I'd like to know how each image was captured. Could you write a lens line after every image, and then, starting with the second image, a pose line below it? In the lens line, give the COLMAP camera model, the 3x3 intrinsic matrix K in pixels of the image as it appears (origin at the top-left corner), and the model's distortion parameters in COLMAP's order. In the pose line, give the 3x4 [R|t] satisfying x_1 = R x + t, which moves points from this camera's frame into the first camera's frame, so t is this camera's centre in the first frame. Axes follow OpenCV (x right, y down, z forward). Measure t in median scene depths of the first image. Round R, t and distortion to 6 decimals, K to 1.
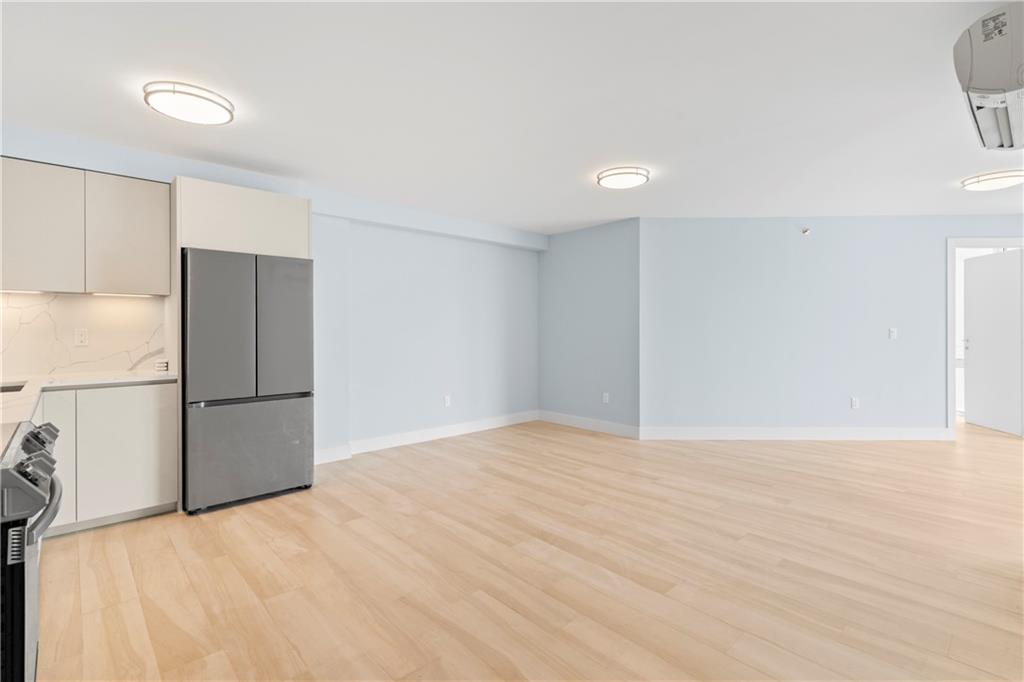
lens RADIAL K [[474.4, 0, 509.5], [0, 474.4, 338.7], [0, 0, 1]] dist [0.002307, -0.000860]
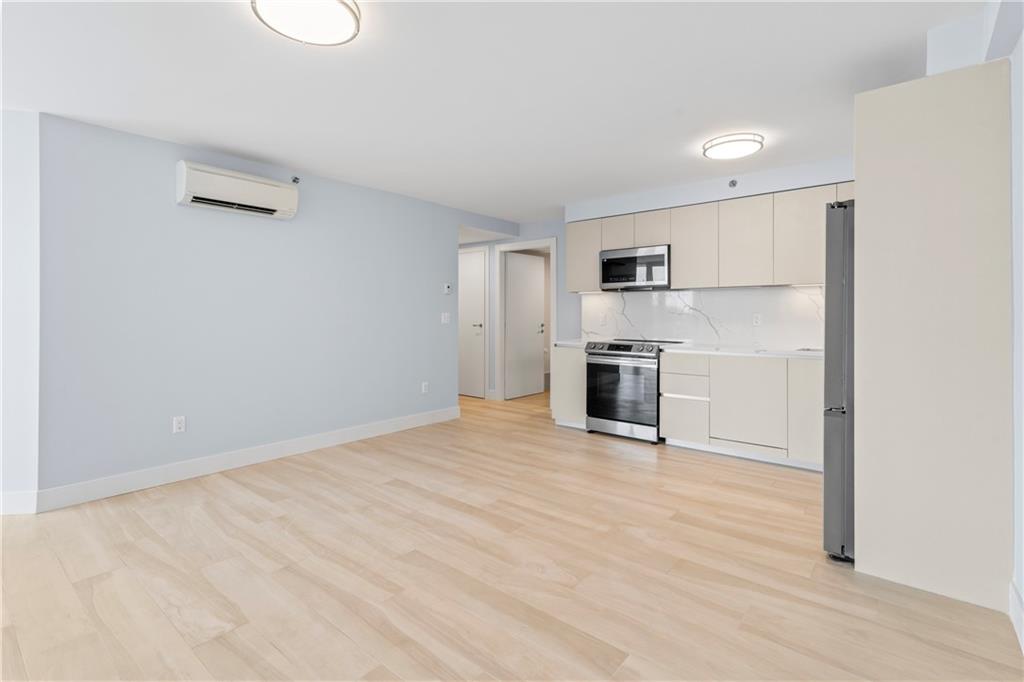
lens RADIAL K [[474.4, 0, 518.7], [0, 474.4, 316.7], [0, 0, 1]] dist [0.002307, -0.000860]
pose [[-0.988454, 0.001997, -0.151507, 0.123024], [-0.001894, 0.999672, 0.025534, -0.036788], [0.151508, 0.025526, -0.988126, 2.005237]]
